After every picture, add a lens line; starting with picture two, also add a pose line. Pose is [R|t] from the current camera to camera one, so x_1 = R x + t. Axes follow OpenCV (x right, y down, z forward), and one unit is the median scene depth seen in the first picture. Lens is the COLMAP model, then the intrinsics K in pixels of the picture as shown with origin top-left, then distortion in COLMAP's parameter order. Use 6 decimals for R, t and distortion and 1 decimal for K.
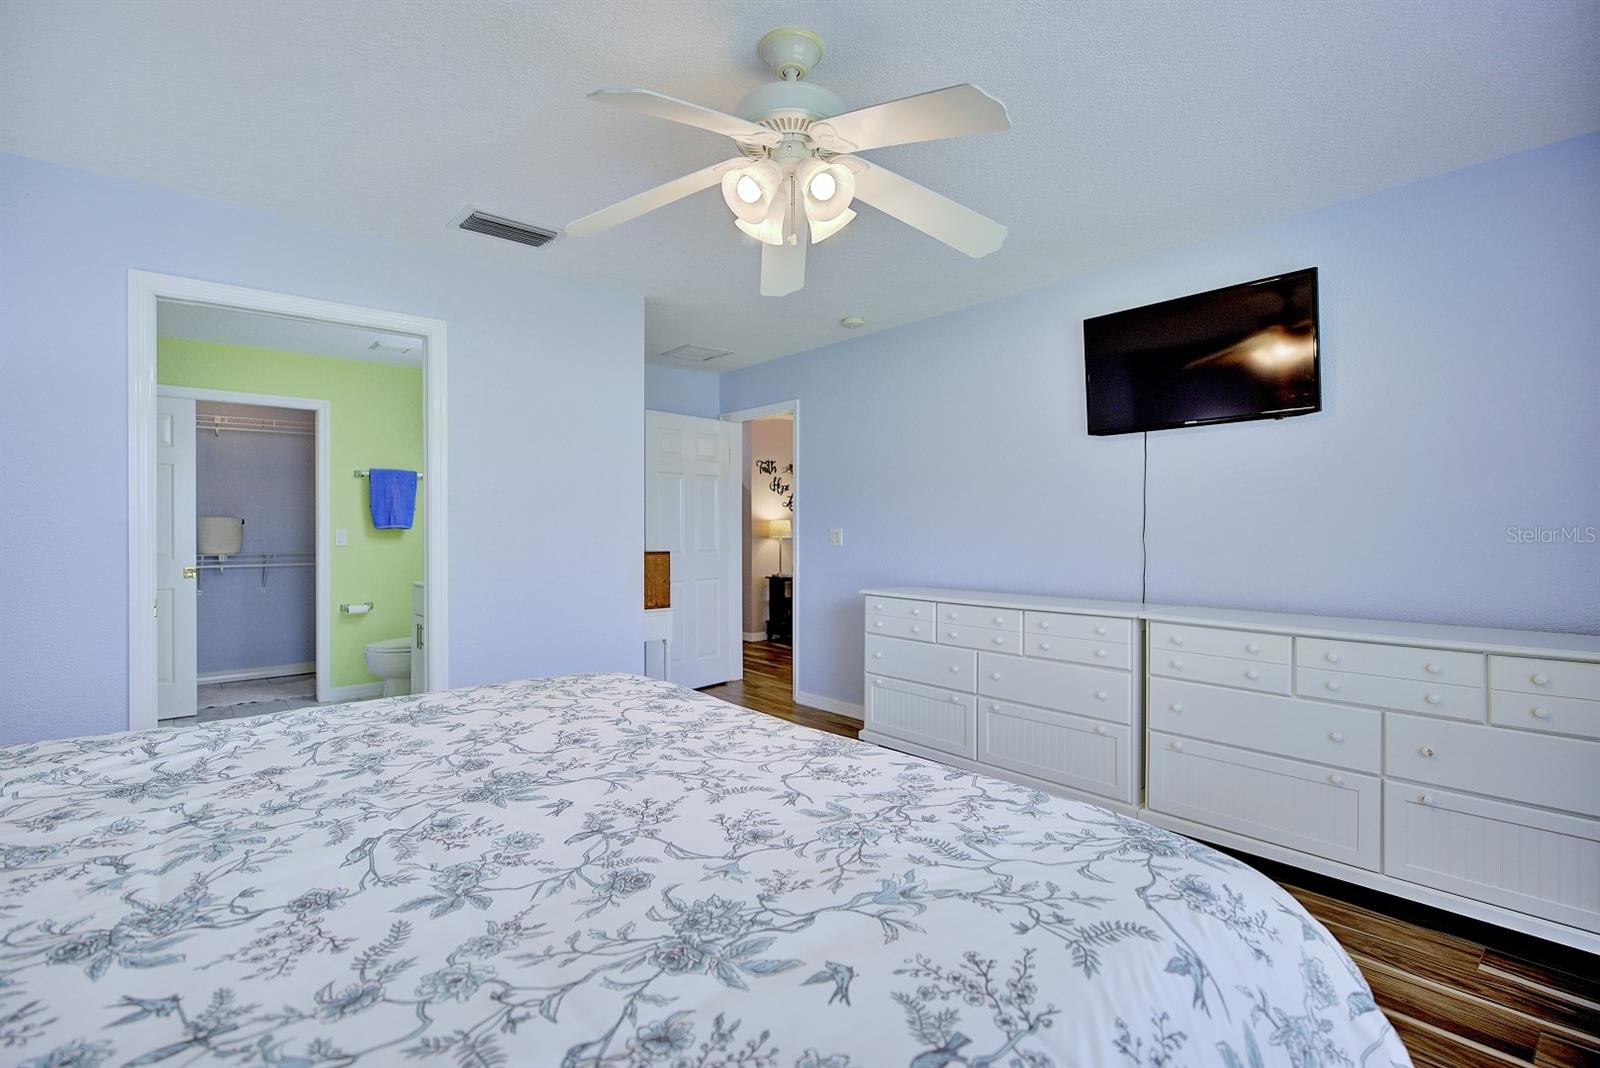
lens RADIAL K [[747.0, 0, 802.6], [0, 747.0, 533.1], [0, 0, 1]] dist [-0.005479, -0.000132]
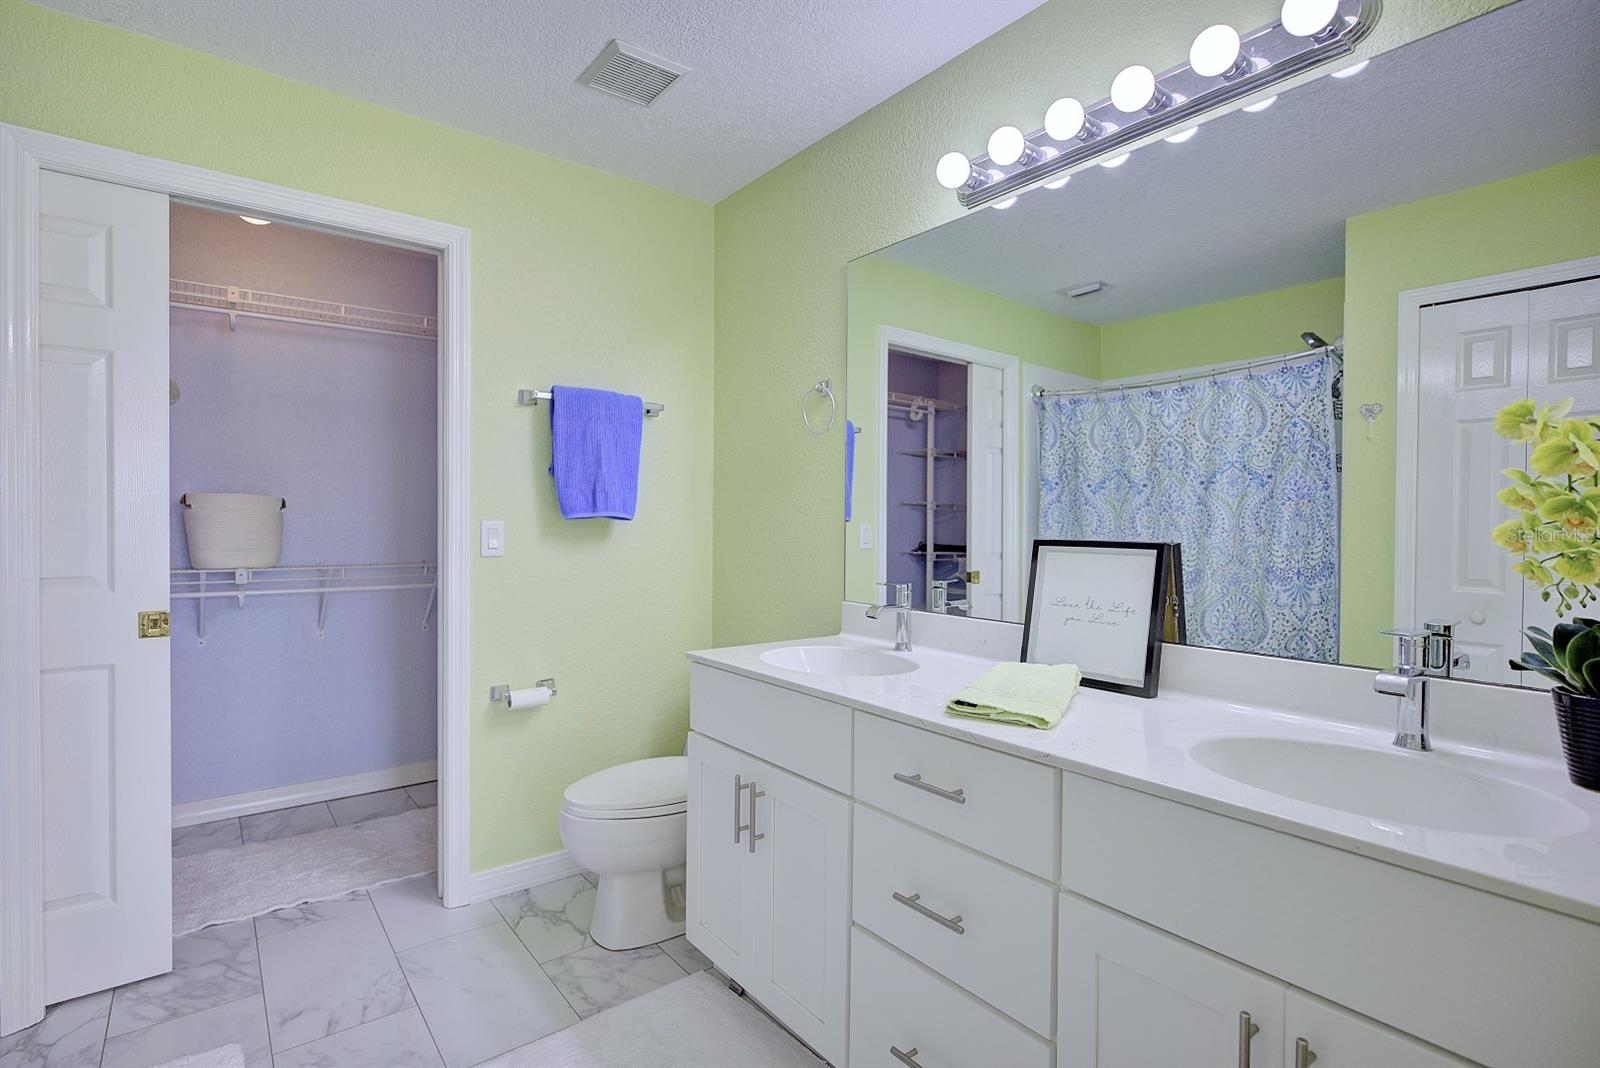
lens RADIAL K [[777.5, 0, 800.0], [0, 777.5, 534.0], [0, 0, 1]] dist [-0.001541, -0.000242]
pose [[0.998204, 0.007363, -0.059451, -0.401853], [-0.006881, 0.999942, 0.008303, -0.001227], [0.059508, -0.007879, 0.998197, 0.537096]]
